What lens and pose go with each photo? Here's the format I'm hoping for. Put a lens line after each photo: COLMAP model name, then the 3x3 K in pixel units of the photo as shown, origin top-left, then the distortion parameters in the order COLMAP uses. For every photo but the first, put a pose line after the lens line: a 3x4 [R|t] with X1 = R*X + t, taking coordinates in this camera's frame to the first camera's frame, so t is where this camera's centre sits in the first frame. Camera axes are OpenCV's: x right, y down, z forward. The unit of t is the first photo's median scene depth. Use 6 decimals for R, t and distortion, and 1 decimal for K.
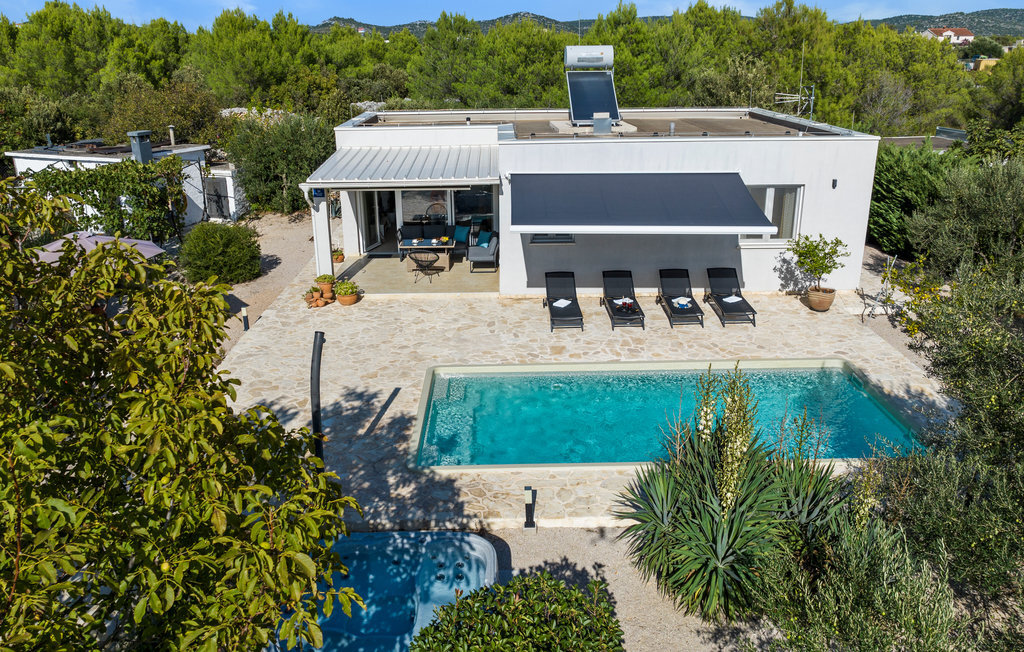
lens RADIAL K [[821.2, 0, 512.0], [0, 821.2, 326.0], [0, 0, 1]] dist [-0.015049, -0.006993]
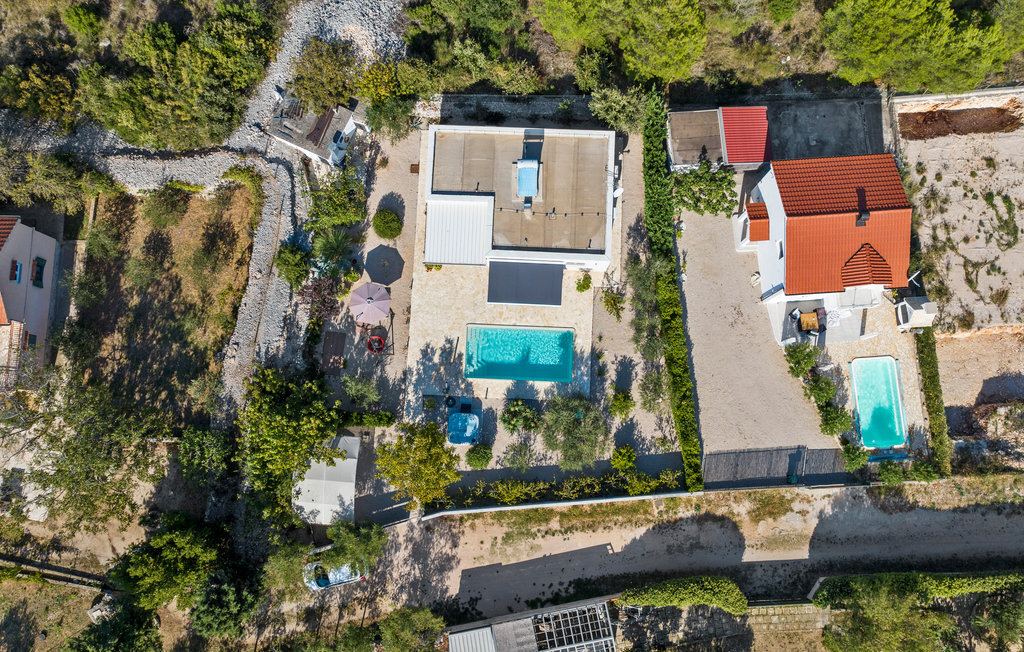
lens RADIAL K [[811.8, 0, 512.0], [0, 811.8, 326.0], [0, 0, 1]] dist [-0.022488, 0.000916]
pose [[0.998159, 0.058987, -0.014124, 0.160072], [-0.014385, 0.456439, 0.889638, -3.152398], [0.058924, -0.887797, 0.456448, -0.685864]]
